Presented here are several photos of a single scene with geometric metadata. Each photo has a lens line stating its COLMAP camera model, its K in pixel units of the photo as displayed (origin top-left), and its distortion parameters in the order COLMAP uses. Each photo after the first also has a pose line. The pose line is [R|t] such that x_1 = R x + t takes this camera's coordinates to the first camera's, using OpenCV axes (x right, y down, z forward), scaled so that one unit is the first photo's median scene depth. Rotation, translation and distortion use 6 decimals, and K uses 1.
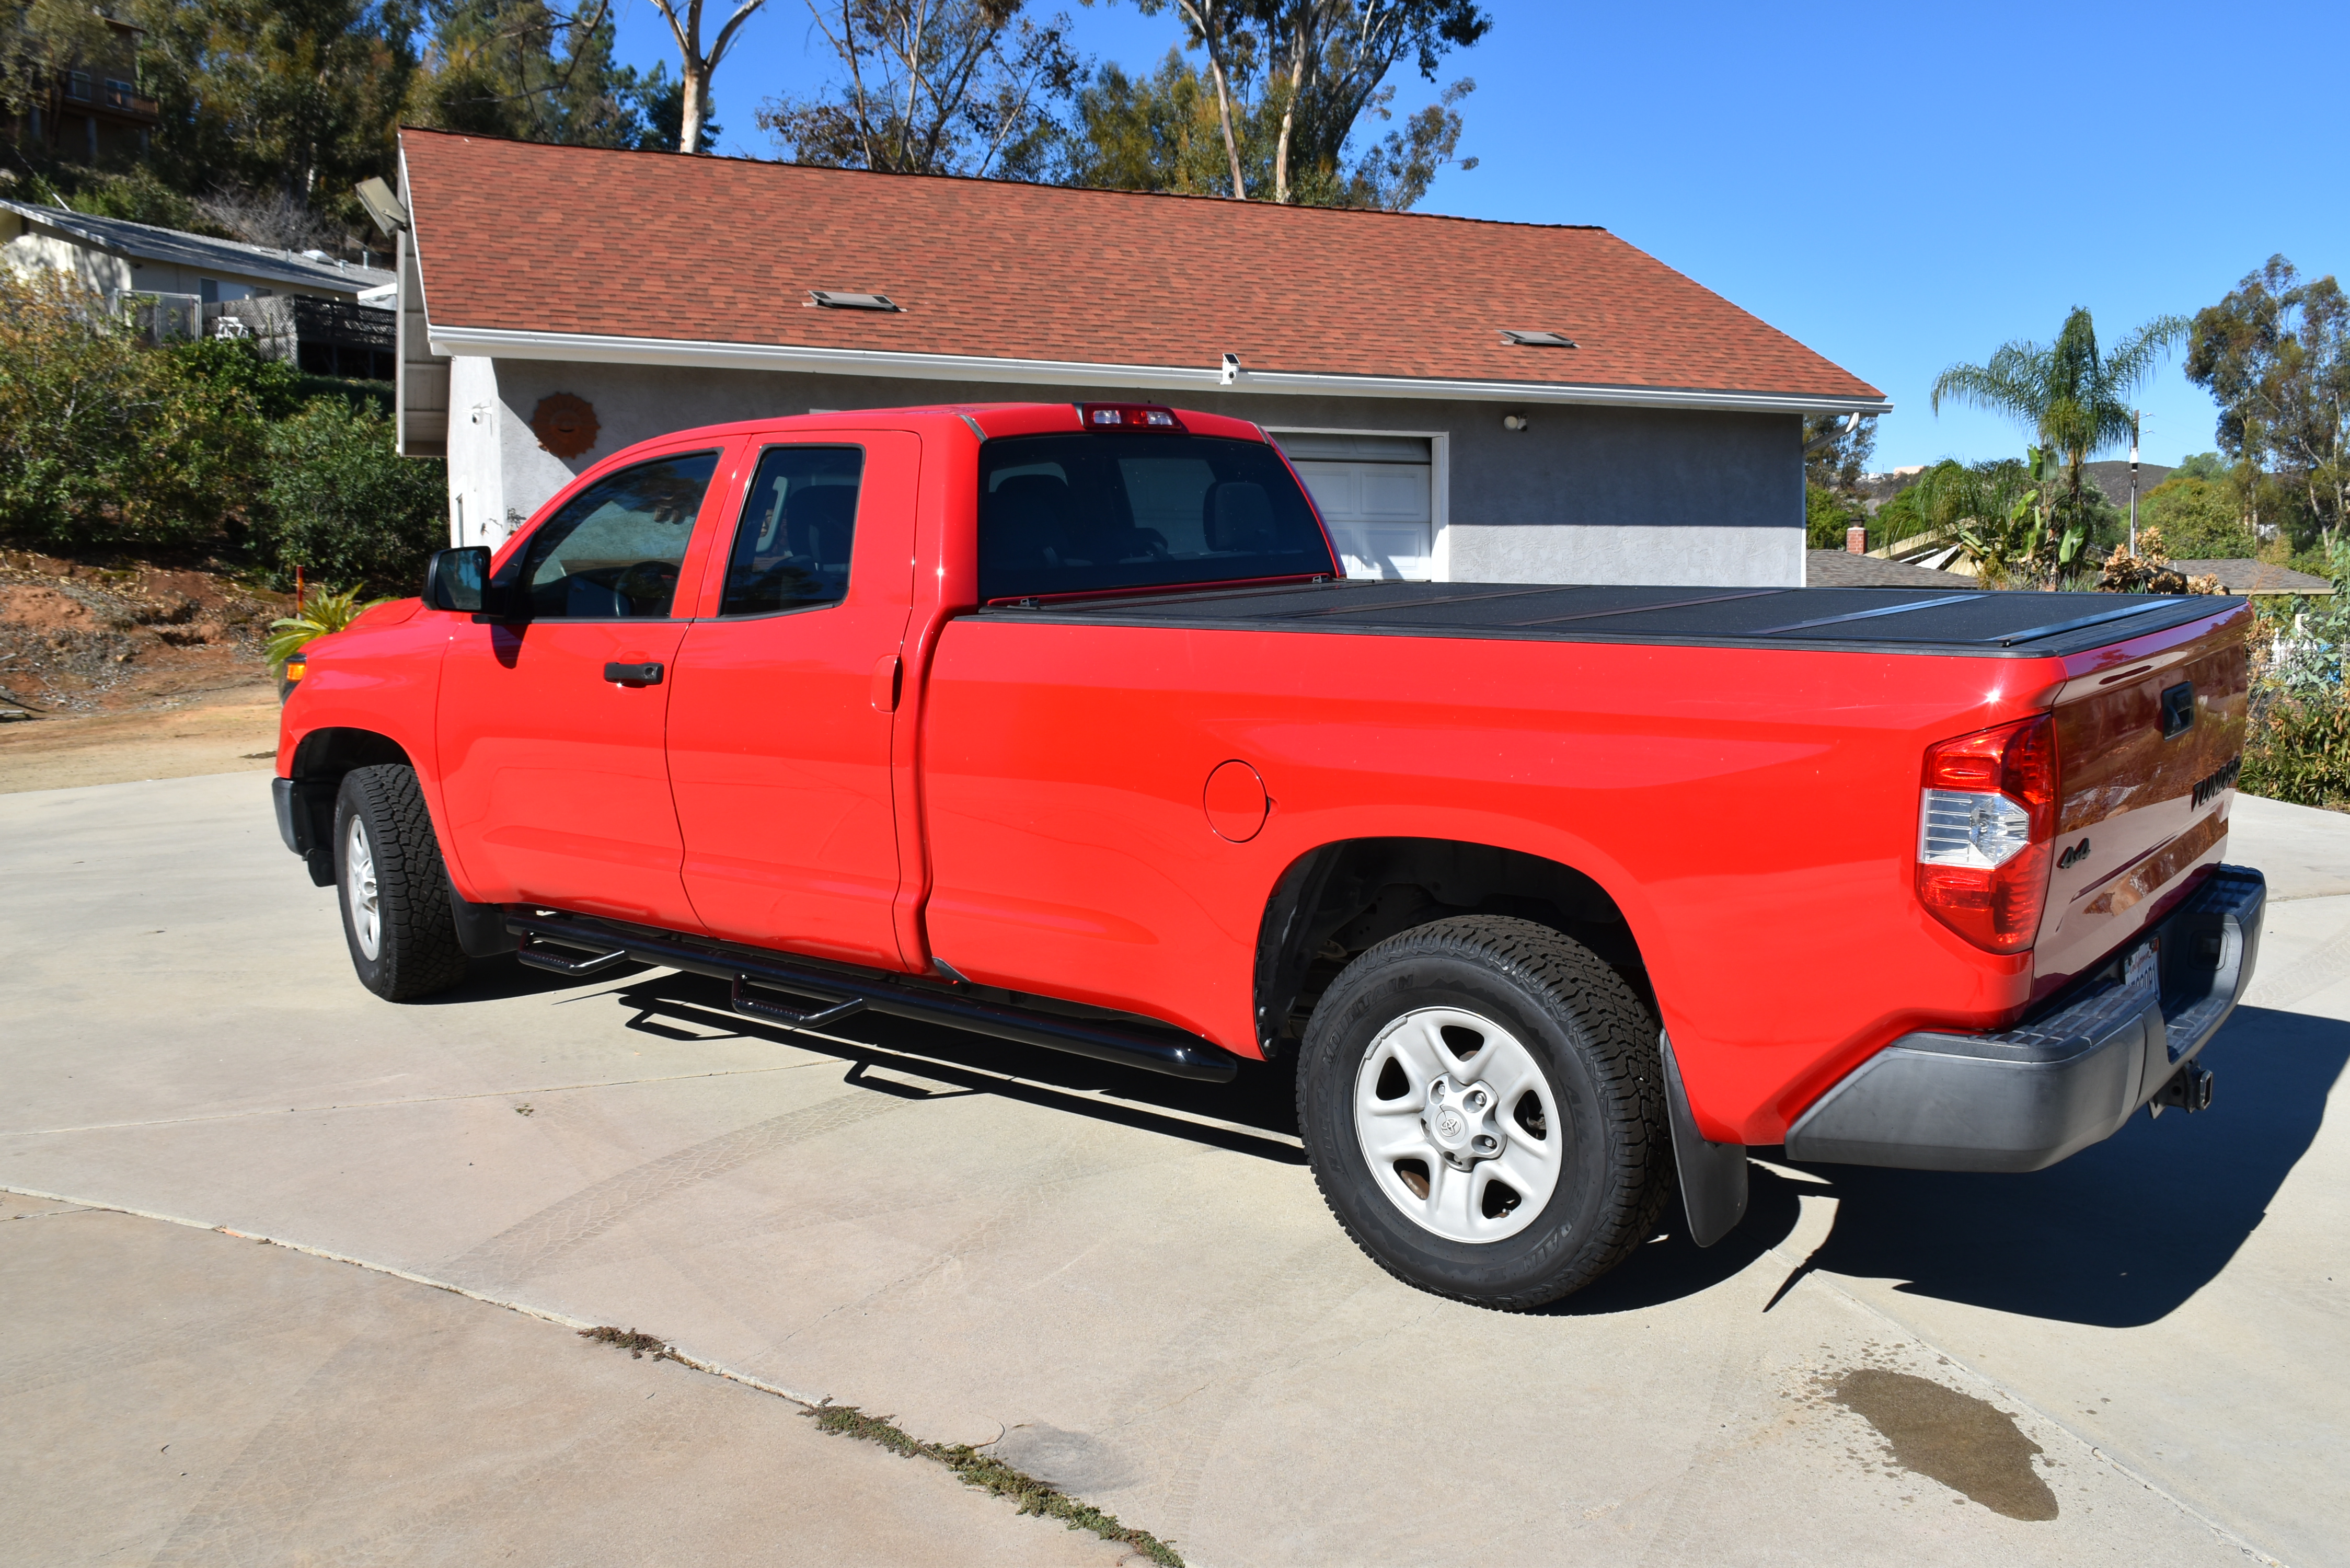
lens RADIAL K [[1967.2, 0, 1224.5], [0, 1967.2, 789.1], [0, 0, 1]] dist [-0.034740, 0.039492]
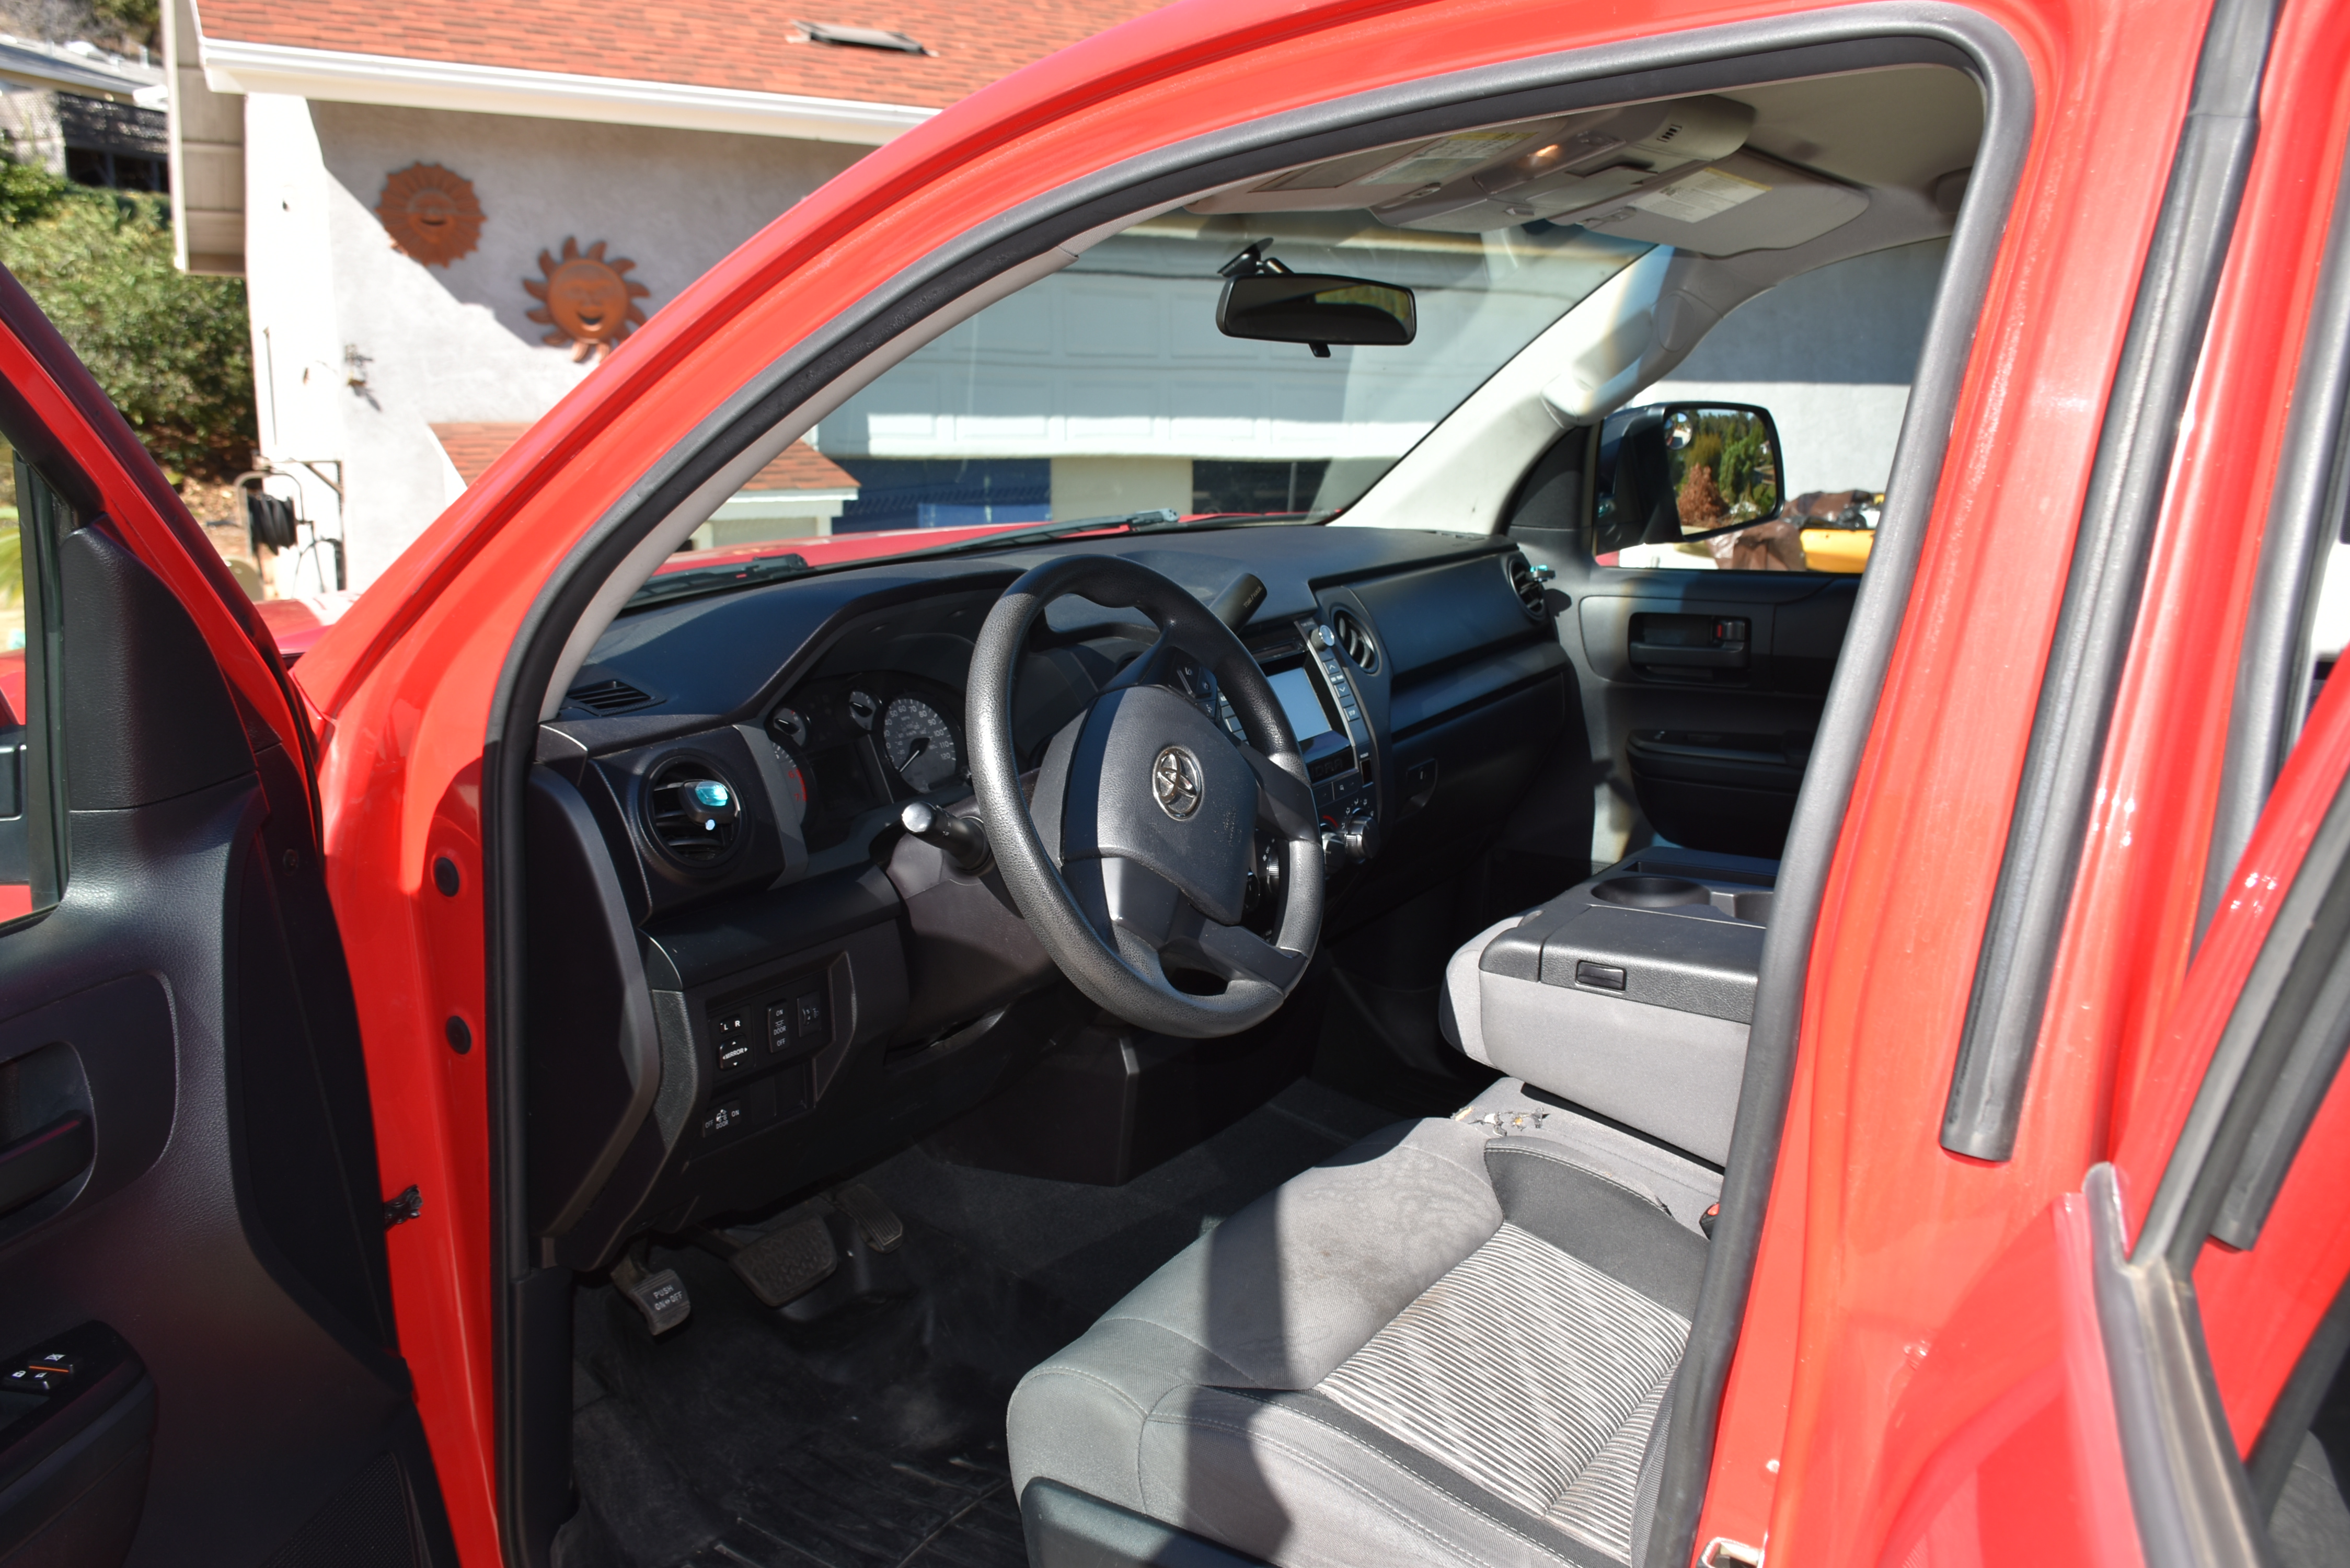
lens RADIAL K [[1967.2, 0, 1229.9], [0, 1967.2, 791.1], [0, 0, 1]] dist [-0.034740, 0.039492]
pose [[0.996846, -0.007539, 0.078996, -0.098172], [0.001440, 0.997031, 0.076982, -0.035133], [-0.079342, -0.076626, 0.993898, 0.251418]]
